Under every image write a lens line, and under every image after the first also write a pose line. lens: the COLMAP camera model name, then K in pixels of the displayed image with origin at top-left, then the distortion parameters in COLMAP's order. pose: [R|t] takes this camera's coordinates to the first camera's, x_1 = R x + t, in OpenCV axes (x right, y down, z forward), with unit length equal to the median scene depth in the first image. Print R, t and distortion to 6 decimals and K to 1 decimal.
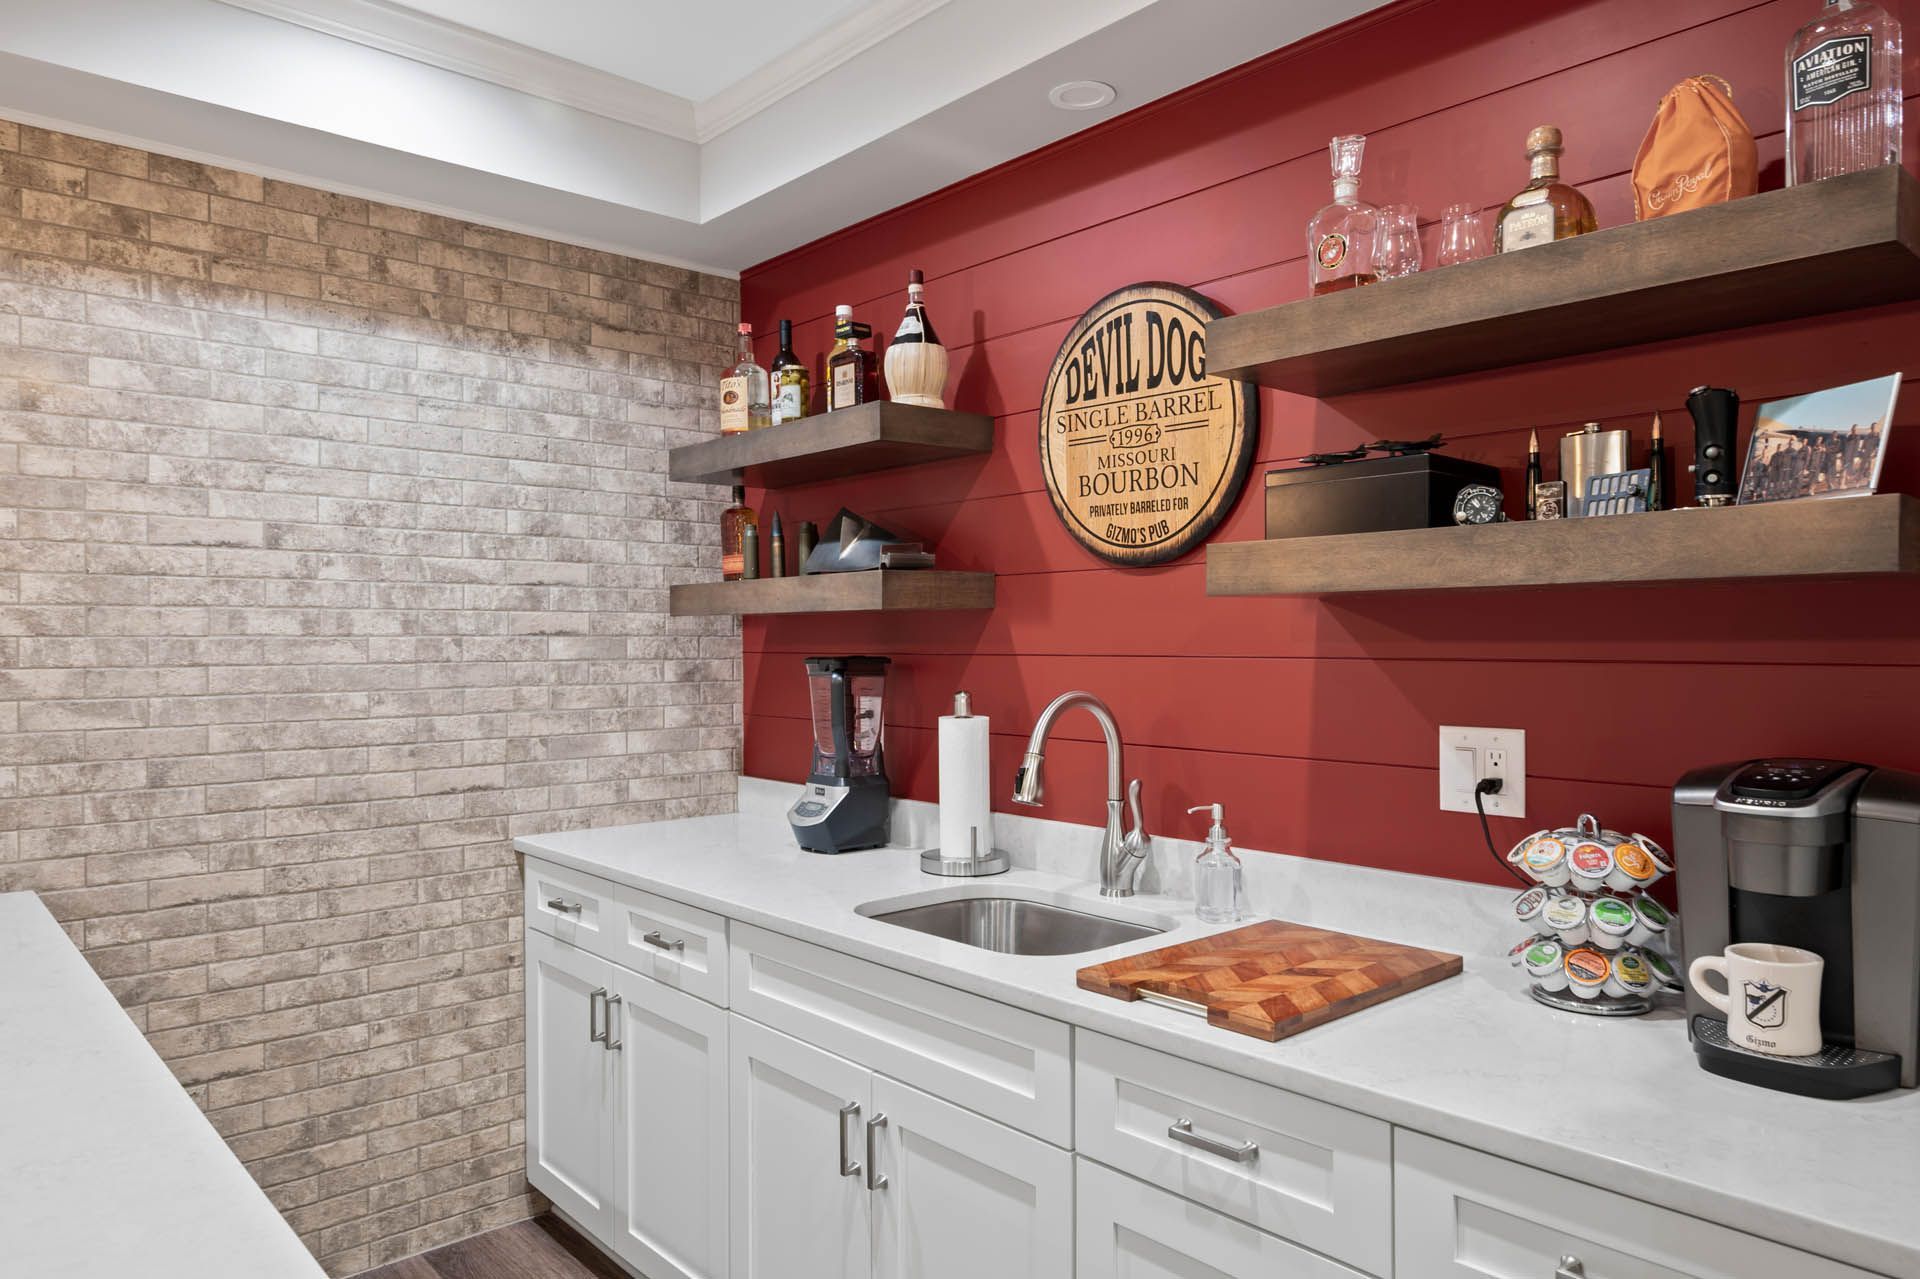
lens RADIAL K [[1251.4, 0, 960.0], [0, 1251.4, 639.5], [0, 0, 1]] dist [0.001690, -0.000821]
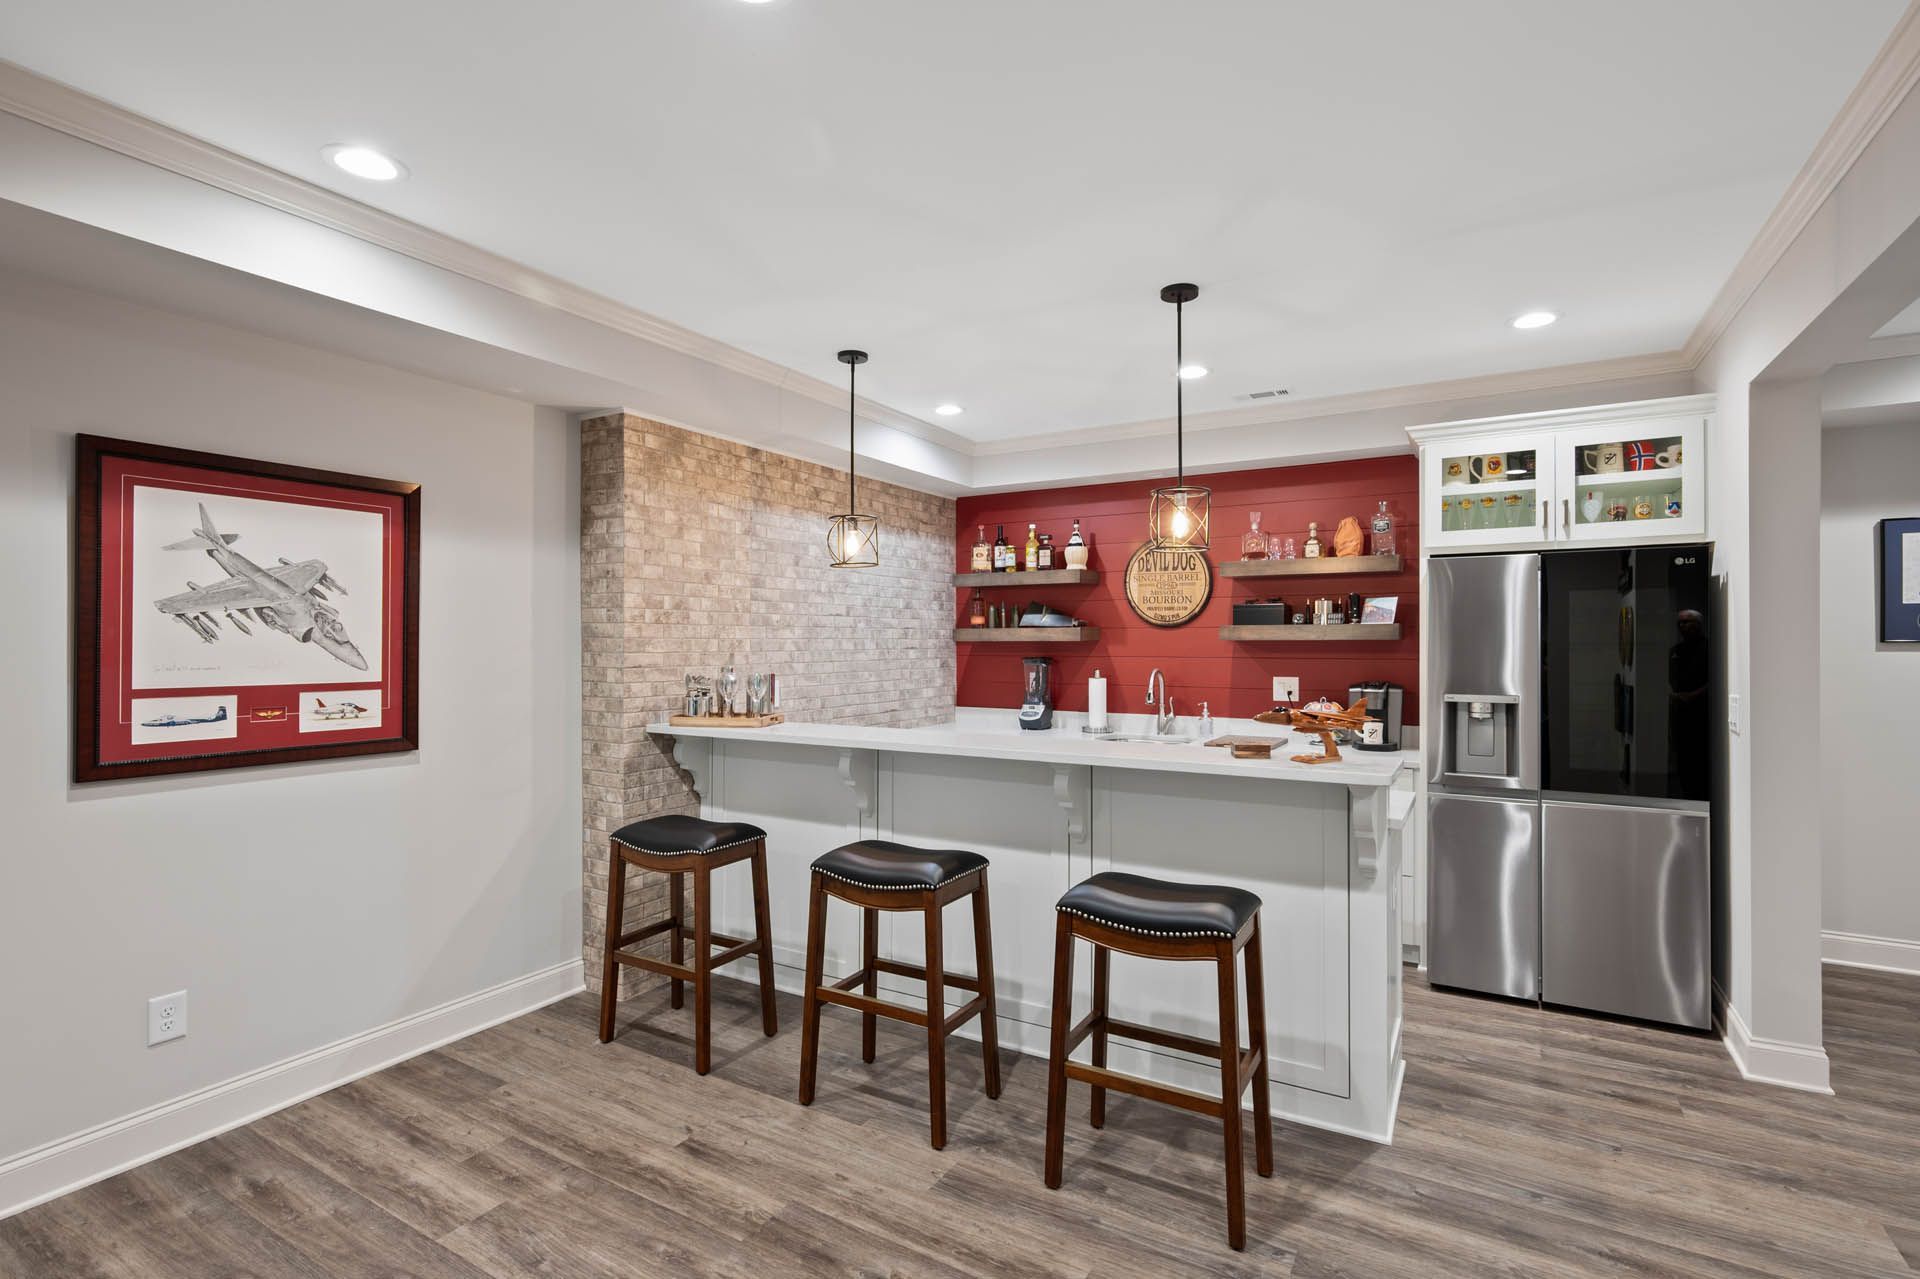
lens RADIAL K [[874.1, 0, 971.0], [0, 874.1, 642.0], [0, 0, 1]] dist [0.001442, 0.000529]
pose [[0.953068, 0.002267, 0.302747, -0.879052], [-0.002528, 0.999997, 0.000470, -0.021555], [-0.302745, -0.001214, 0.953071, -0.816646]]
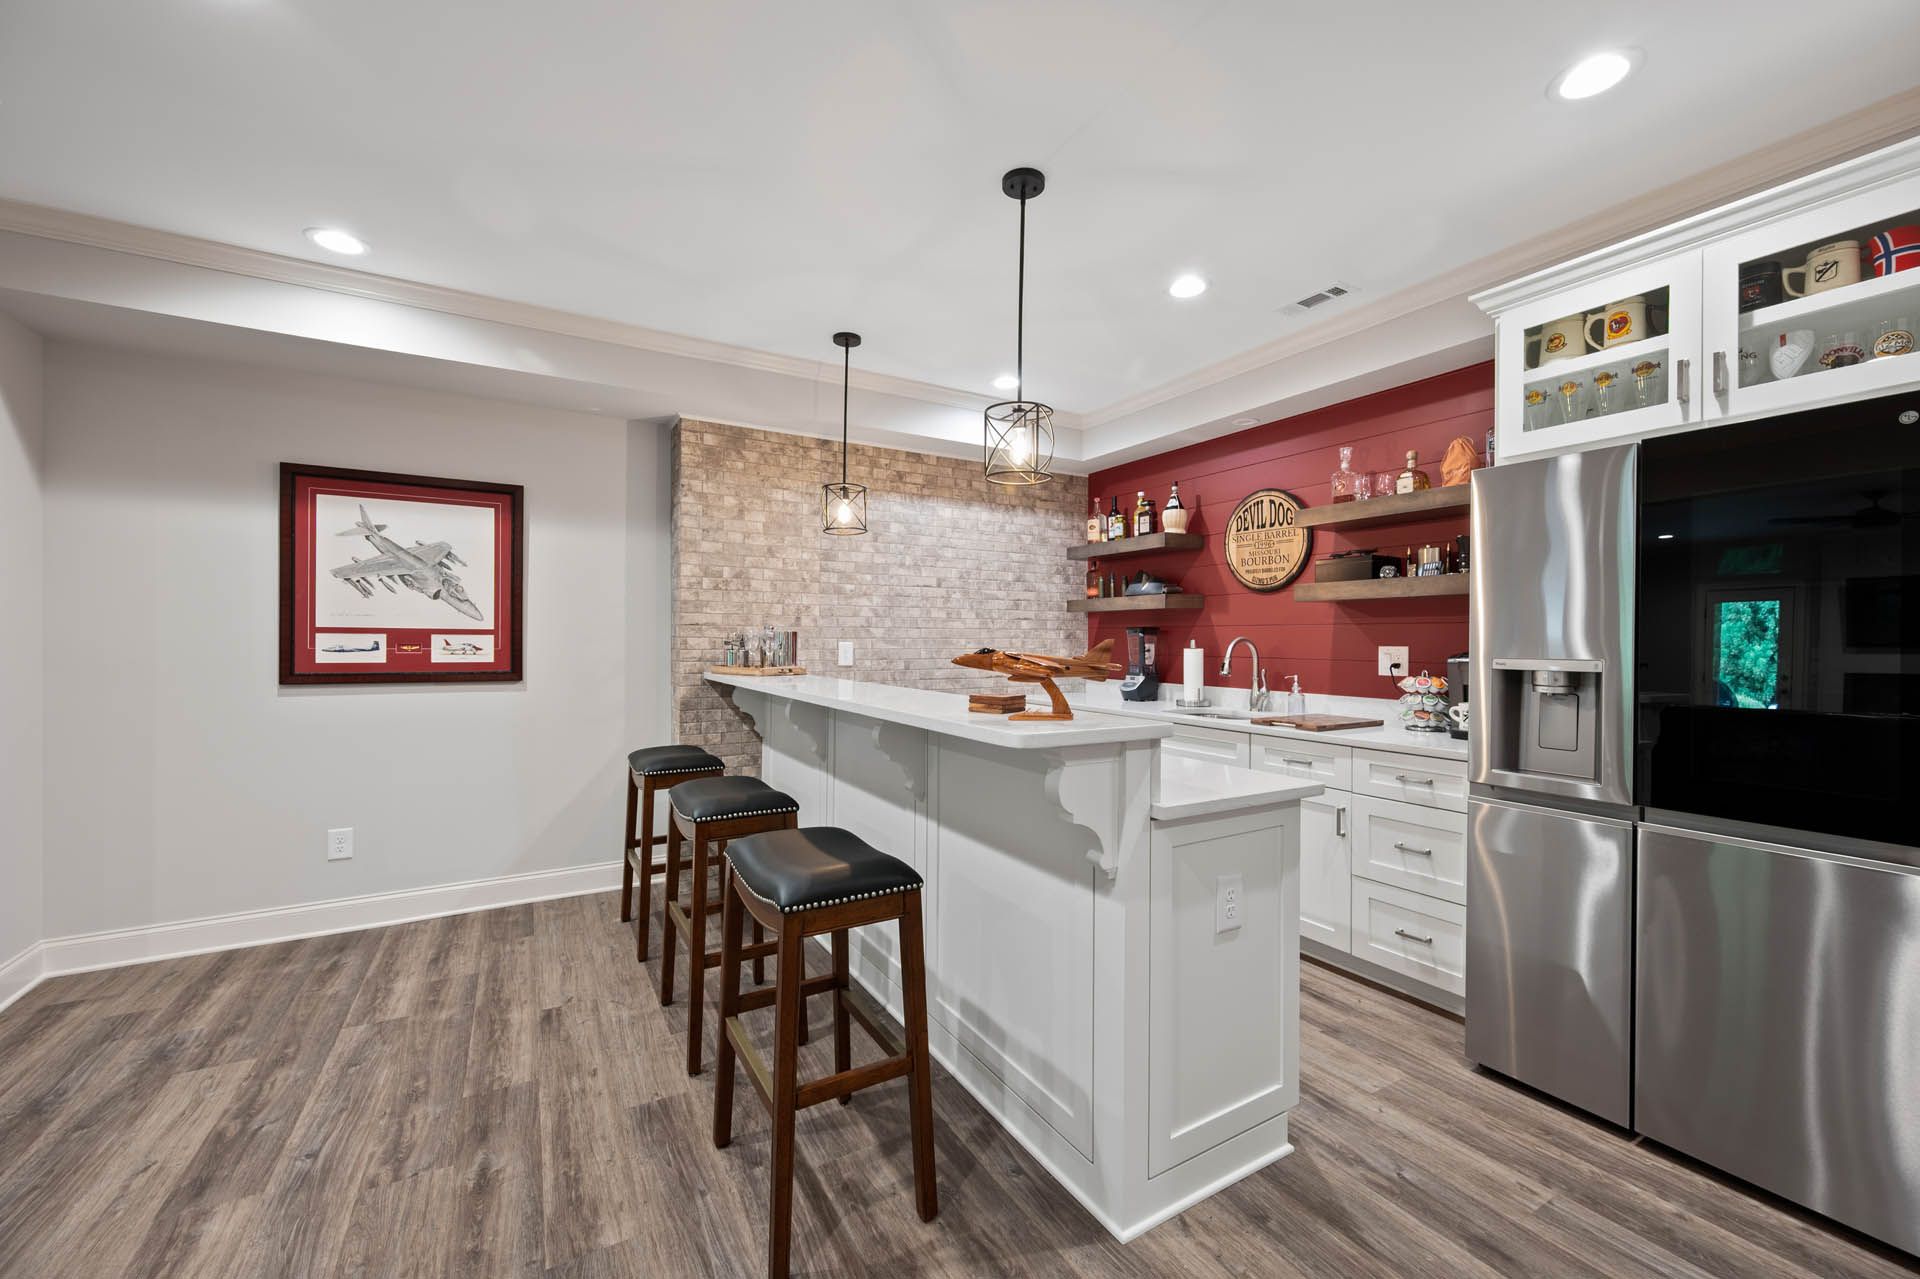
lens RADIAL K [[743.9, 0, 971.0], [0, 743.9, 640.6], [0, 0, 1]] dist [0.000350, -0.000229]
pose [[0.982063, 0.007951, -0.188385, -0.165597], [-0.007145, 0.999962, 0.004959, 0.039974], [0.188418, -0.003524, 0.982083, -0.654883]]
